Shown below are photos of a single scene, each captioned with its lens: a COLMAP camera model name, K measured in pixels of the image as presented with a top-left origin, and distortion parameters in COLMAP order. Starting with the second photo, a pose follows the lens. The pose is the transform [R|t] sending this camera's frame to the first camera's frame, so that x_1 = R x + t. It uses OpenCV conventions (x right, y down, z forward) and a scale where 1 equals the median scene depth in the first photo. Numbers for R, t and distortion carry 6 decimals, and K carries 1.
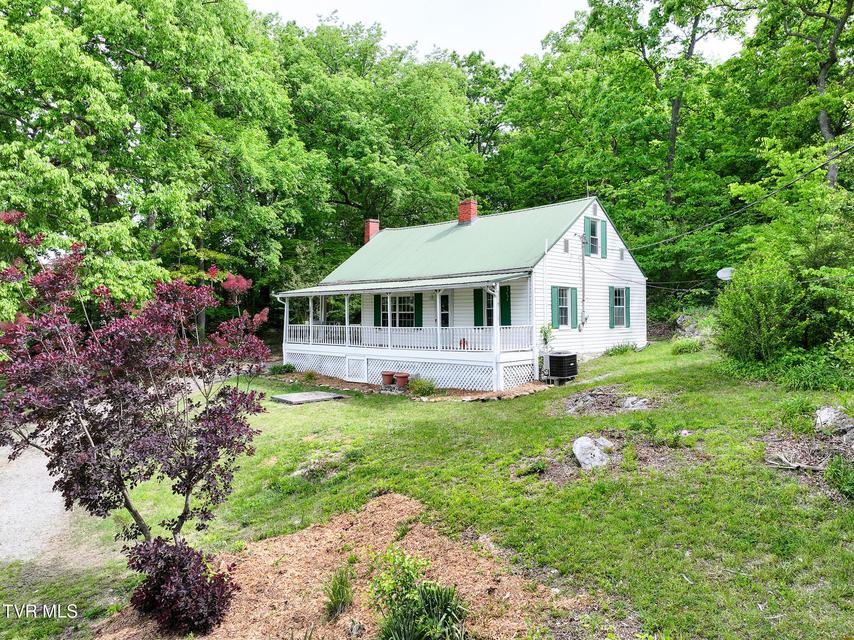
lens RADIAL K [[603.6, 0, 427.0], [0, 603.6, 320.0], [0, 0, 1]] dist [0.006313, 0.003717]
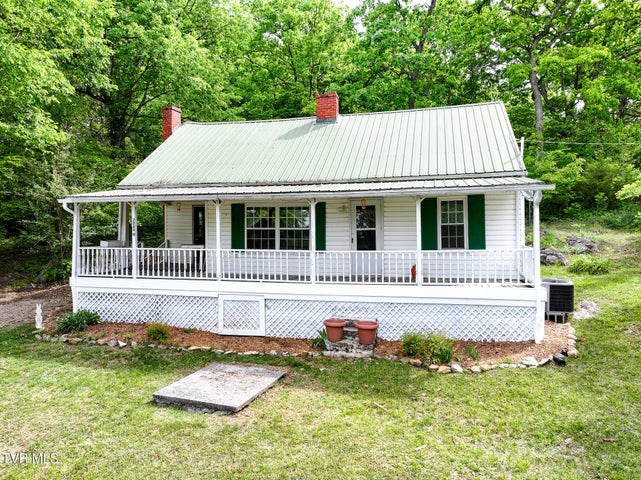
lens RADIAL K [[453.1, 0, 320.5], [0, 453.1, 240.0], [0, 0, 1]] dist [0.006313, 0.003717]
pose [[0.862620, -0.007831, 0.505792, -0.299360], [0.002278, 0.999930, 0.011597, -0.005658], [-0.505848, -0.008852, 0.862577, 0.549448]]
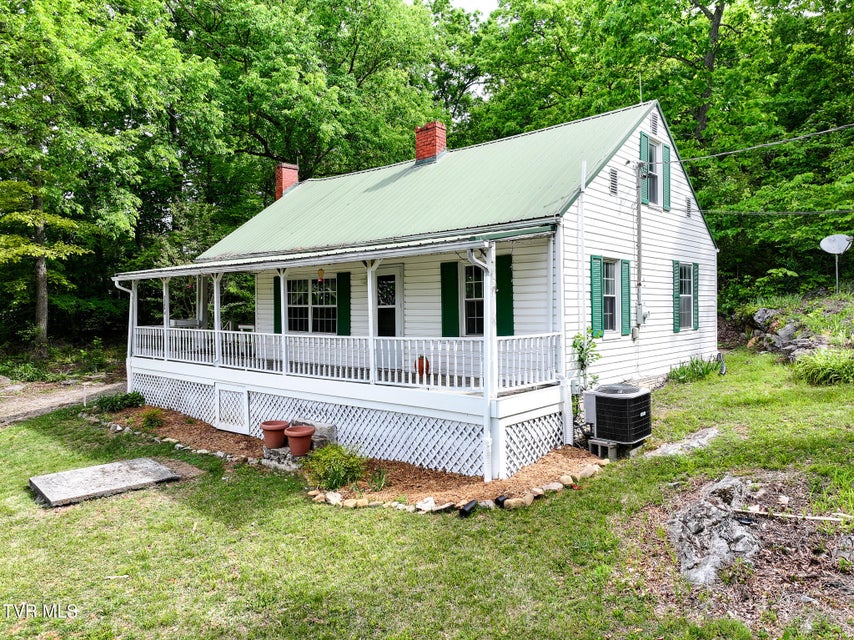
lens RADIAL K [[603.6, 0, 427.0], [0, 603.6, 320.0], [0, 0, 1]] dist [0.006313, 0.003717]
pose [[0.998519, -0.003469, 0.054289, 0.034430], [0.002608, 0.999870, 0.015909, -0.008854], [-0.054337, -0.015744, 0.998399, 0.445975]]
